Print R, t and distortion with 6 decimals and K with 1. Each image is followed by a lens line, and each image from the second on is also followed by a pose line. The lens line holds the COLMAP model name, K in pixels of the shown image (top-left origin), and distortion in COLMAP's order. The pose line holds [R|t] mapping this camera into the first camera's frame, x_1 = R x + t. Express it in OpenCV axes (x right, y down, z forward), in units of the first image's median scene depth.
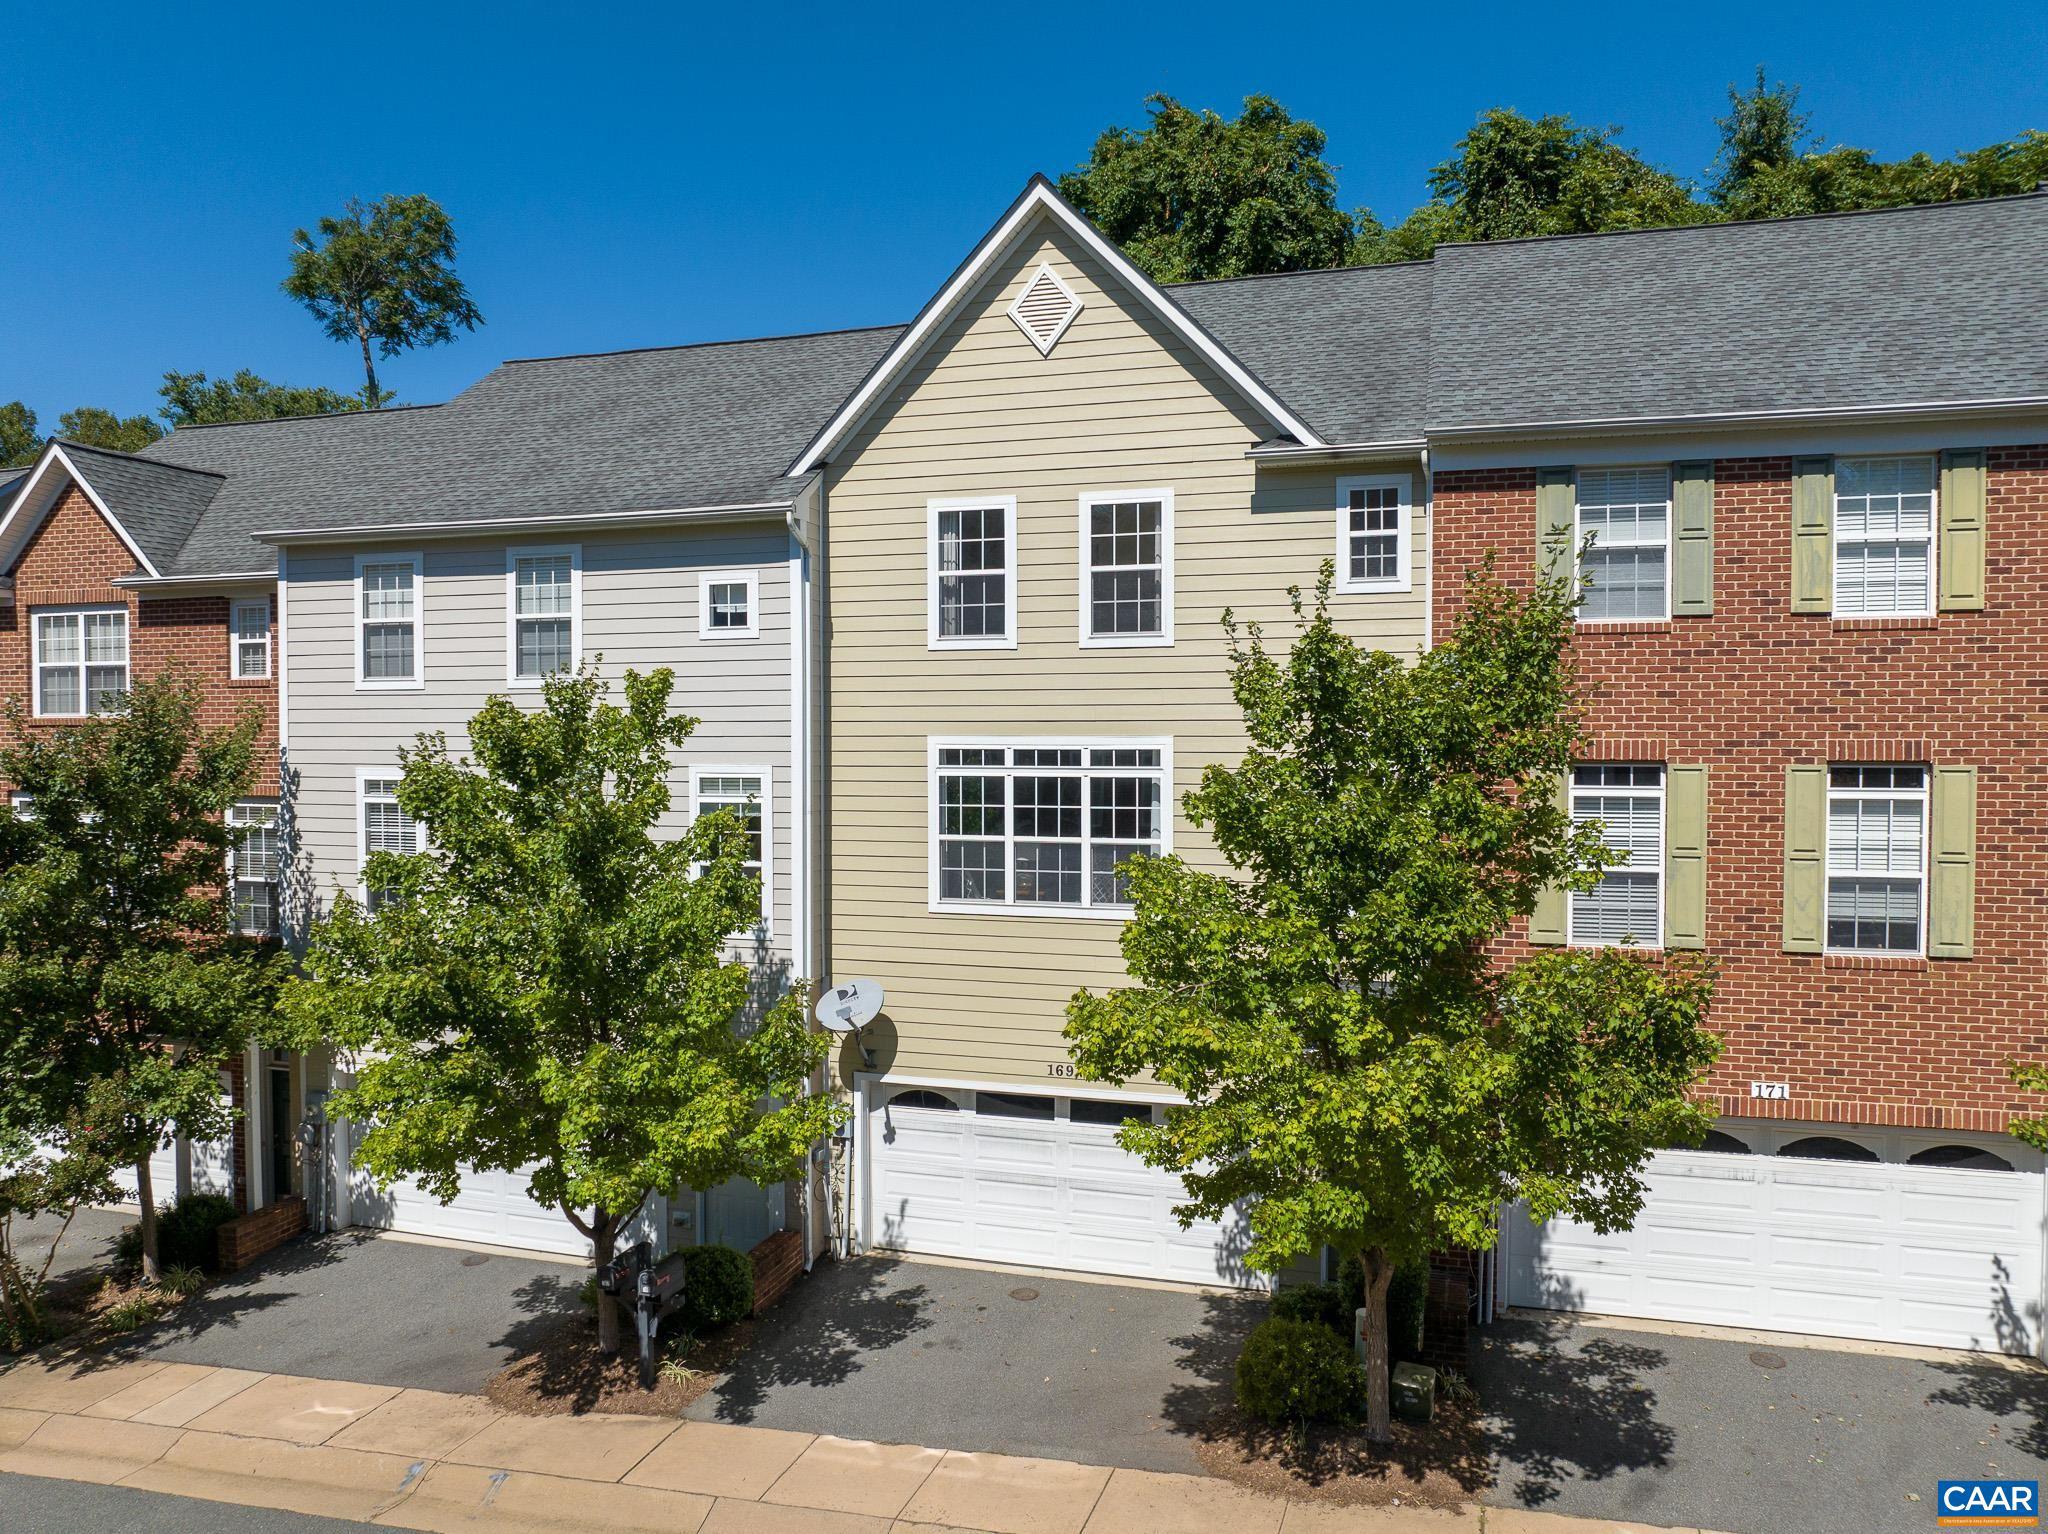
lens RADIAL K [[1439.8, 0, 1028.5], [0, 1439.8, 775.7], [0, 0, 1]] dist [-0.042478, 0.011709]
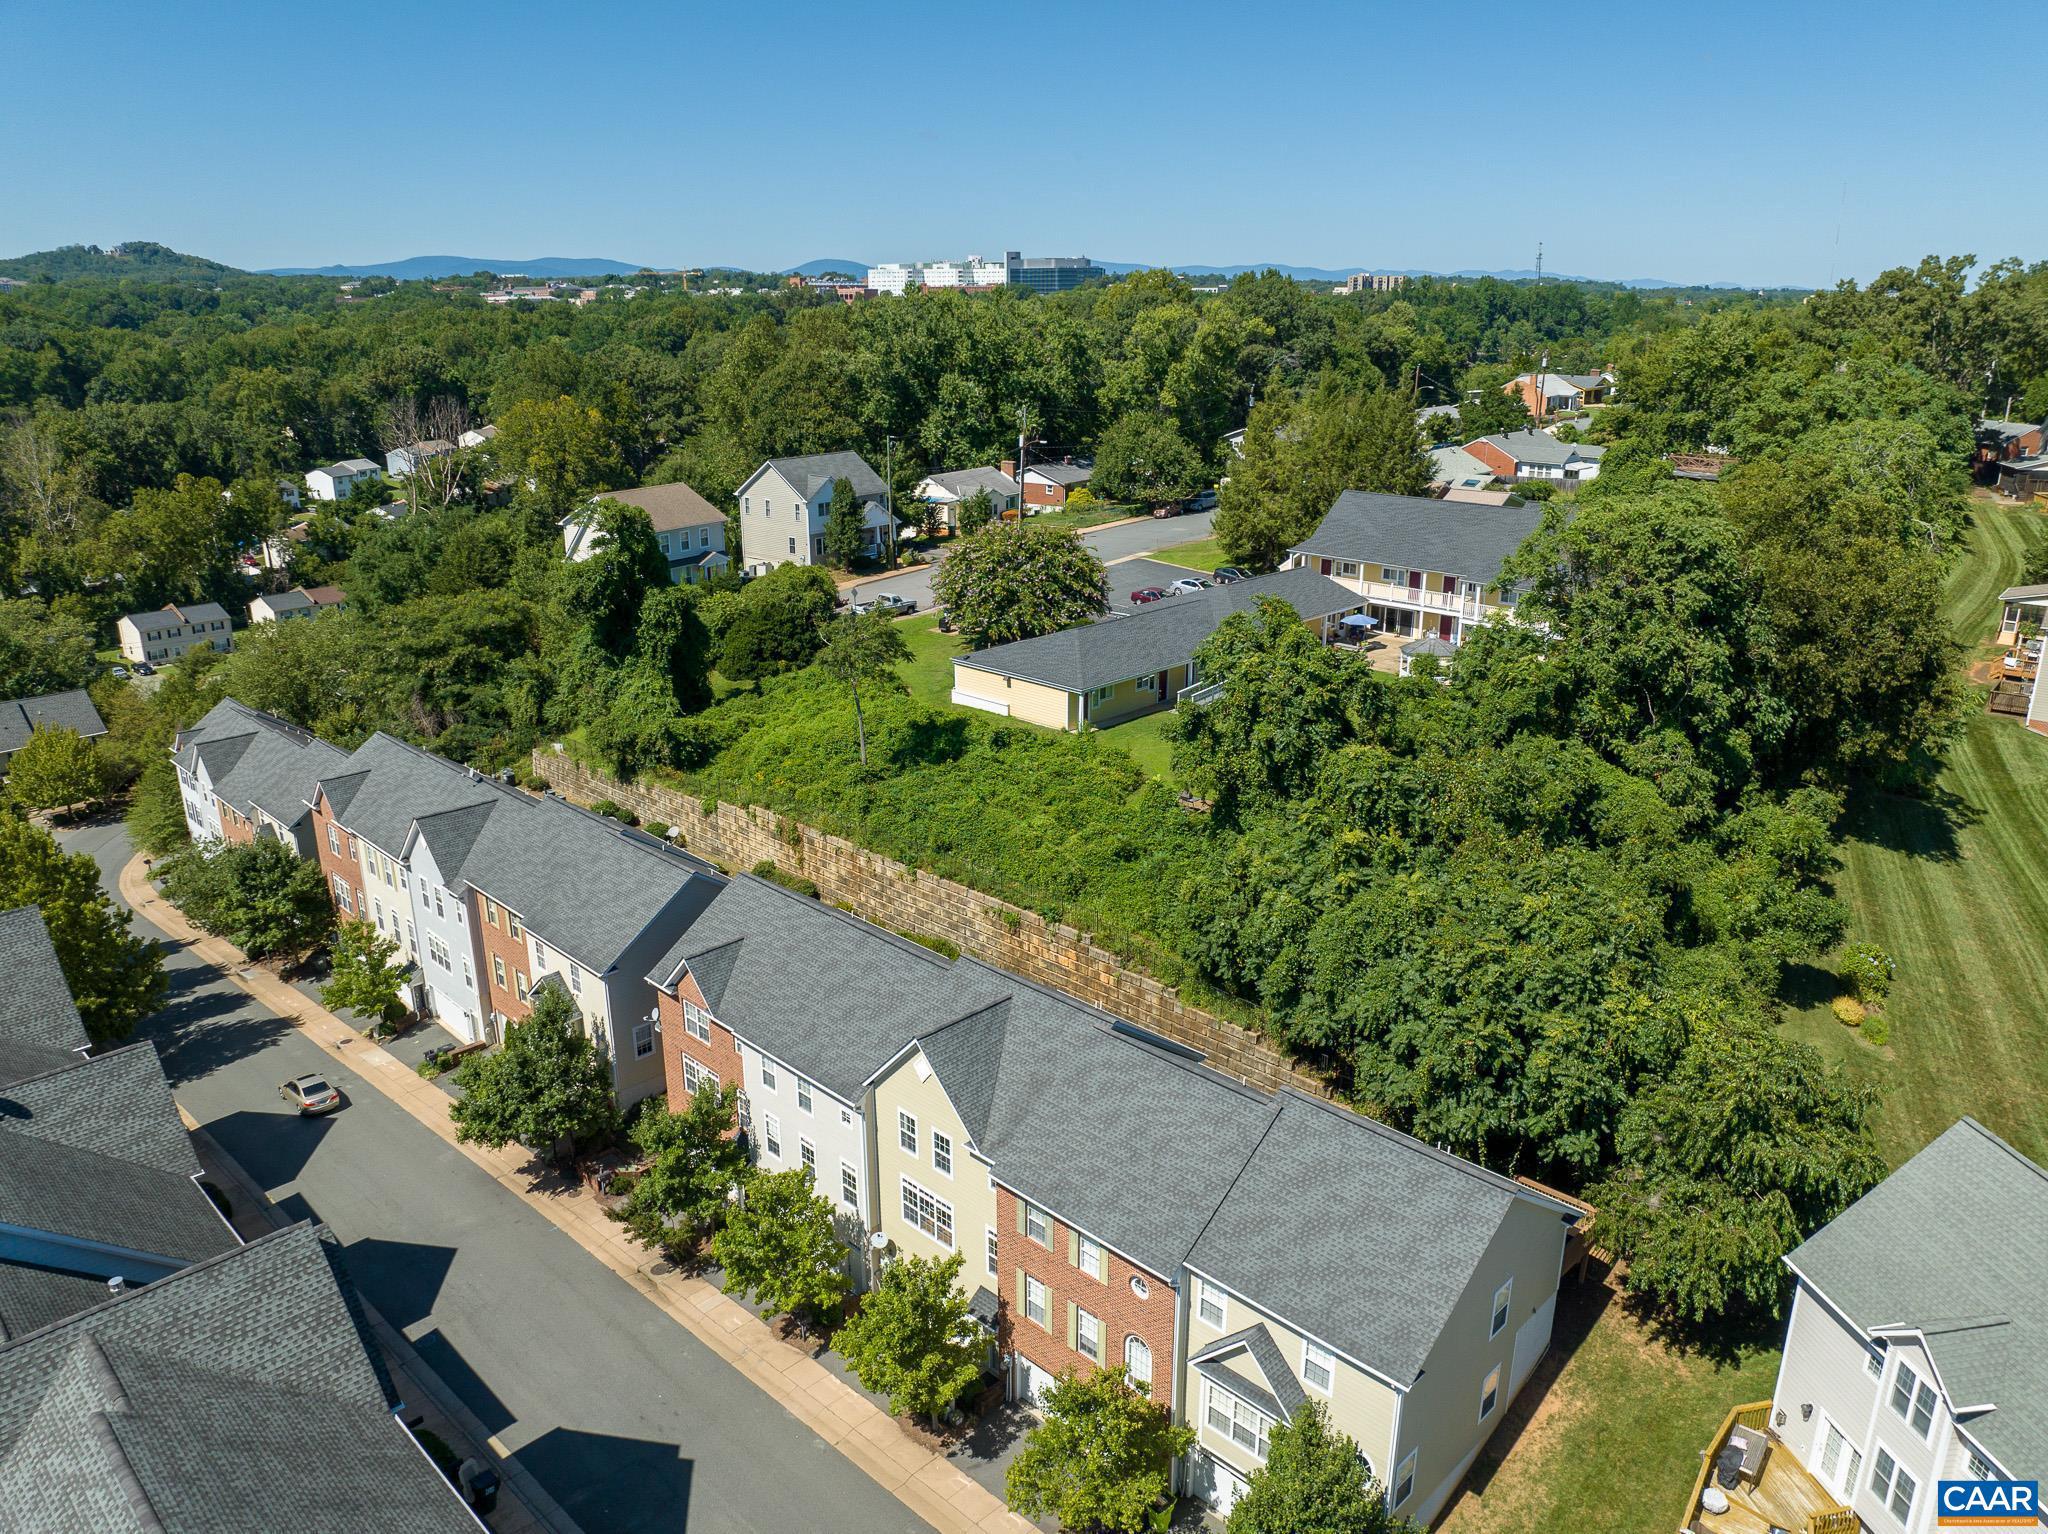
lens RADIAL K [[1439.8, 0, 1027.3], [0, 1439.8, 771.5], [0, 0, 1]] dist [-0.042478, 0.011709]
pose [[0.883806, 0.144924, -0.444842, 1.492338], [-0.011041, 0.957010, 0.289844, -1.837742], [0.467724, -0.251254, 0.847411, -1.343041]]
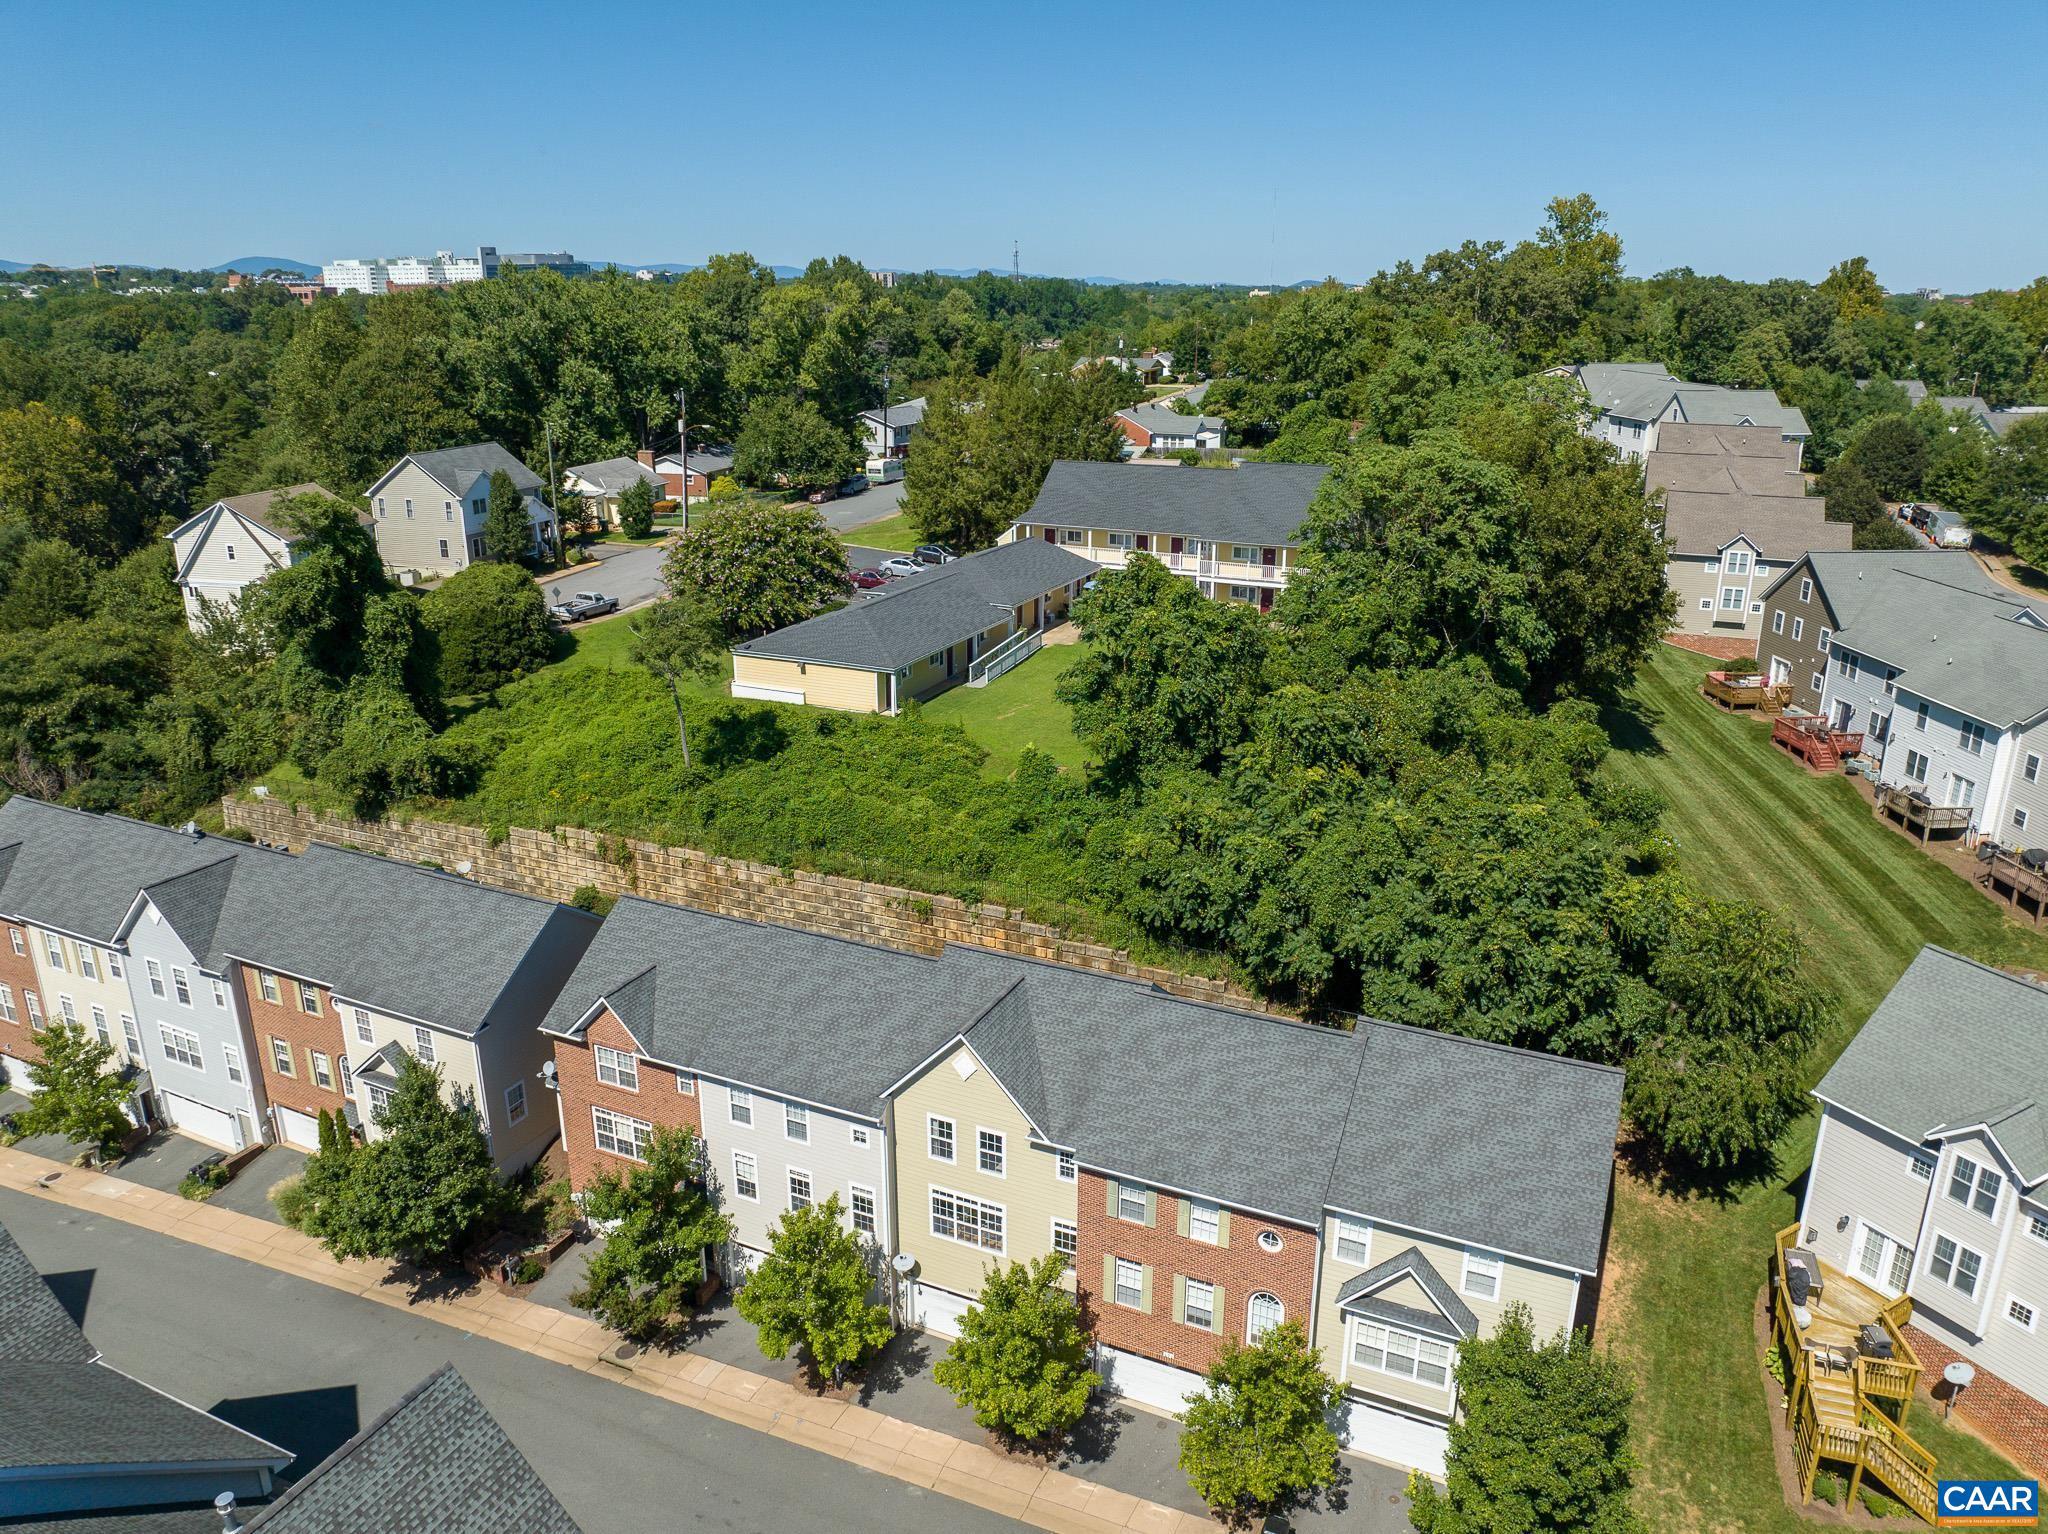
lens RADIAL K [[1439.8, 0, 1027.7], [0, 1439.8, 767.3], [0, 0, 1]] dist [-0.042478, 0.011709]
pose [[0.989676, 0.045979, -0.135745, 0.498632], [-0.005343, 0.958320, 0.285647, -1.718876], [0.143221, -0.281973, 0.948672, -1.525428]]
